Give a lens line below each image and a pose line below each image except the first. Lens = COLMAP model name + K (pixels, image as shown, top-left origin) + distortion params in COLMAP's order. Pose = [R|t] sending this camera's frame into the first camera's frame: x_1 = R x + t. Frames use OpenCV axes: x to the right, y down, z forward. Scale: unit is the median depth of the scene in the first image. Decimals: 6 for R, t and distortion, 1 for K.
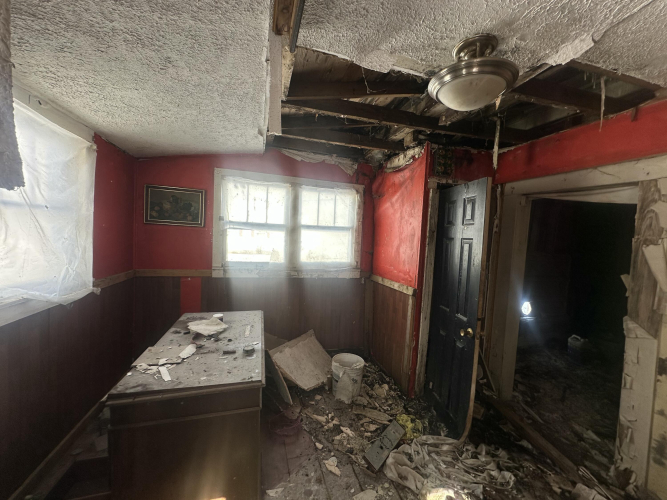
lens RADIAL K [[266.4, 0, 332.0], [0, 266.4, 249.6], [0, 0, 1]] dist [-0.001014, -0.000324]
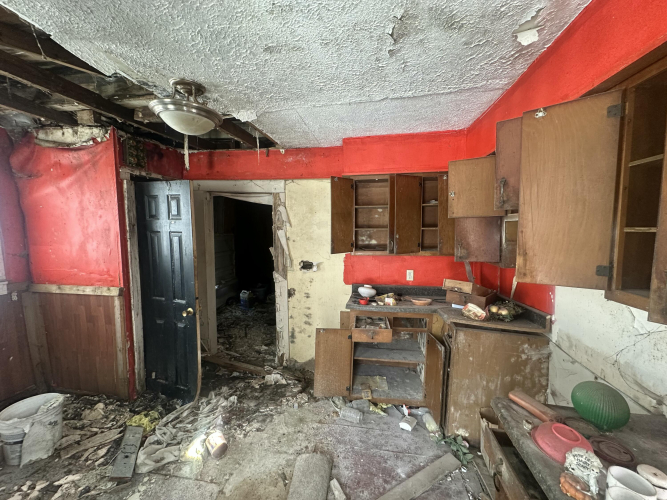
lens RADIAL K [[266.4, 0, 333.6], [0, 266.4, 247.2], [0, 0, 1]] dist [-0.001014, -0.000324]
pose [[0.426338, -0.125472, 0.895819, -0.218123], [0.060639, 0.992070, 0.110094, -0.059711], [-0.902529, 0.007385, 0.430566, -0.082887]]
